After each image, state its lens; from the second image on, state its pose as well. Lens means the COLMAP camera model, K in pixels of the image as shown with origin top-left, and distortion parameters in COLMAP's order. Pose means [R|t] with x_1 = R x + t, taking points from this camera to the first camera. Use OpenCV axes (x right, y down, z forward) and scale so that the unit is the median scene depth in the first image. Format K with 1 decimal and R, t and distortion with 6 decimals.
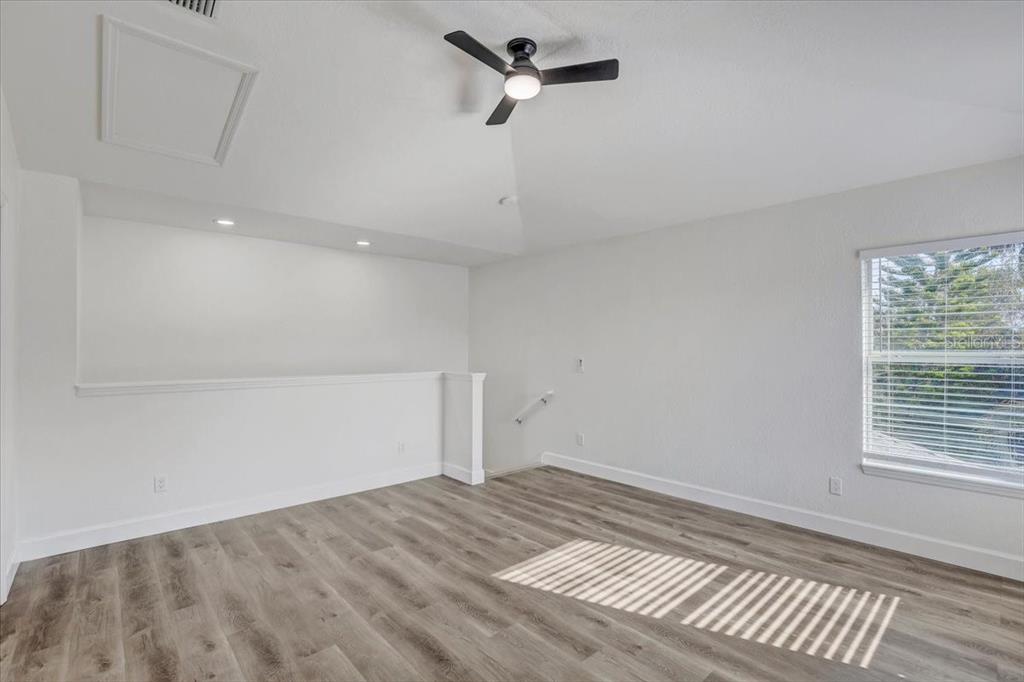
lens RADIAL K [[470.2, 0, 512.9], [0, 470.2, 344.0], [0, 0, 1]] dist [-0.030268, 0.003554]
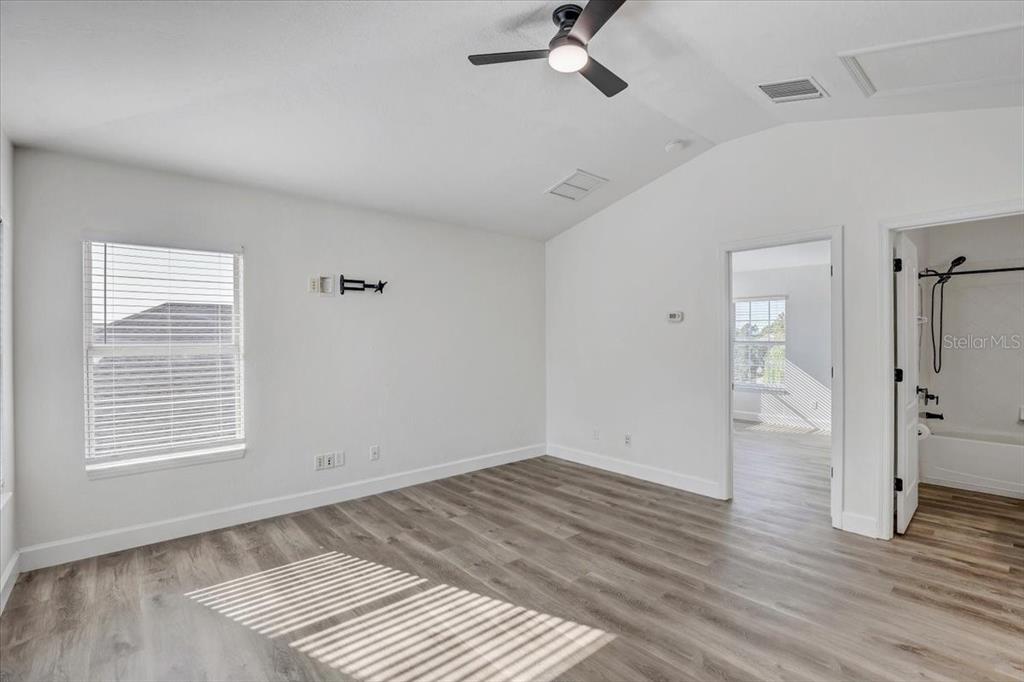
lens RADIAL K [[470.2, 0, 511.5], [0, 470.2, 341.6], [0, 0, 1]] dist [-0.030268, 0.003554]
pose [[-0.999689, 0.001816, 0.024886, 0.112046], [0.001668, 0.999981, -0.005984, 0.017993], [-0.024896, -0.005941, -0.999672, 1.923578]]
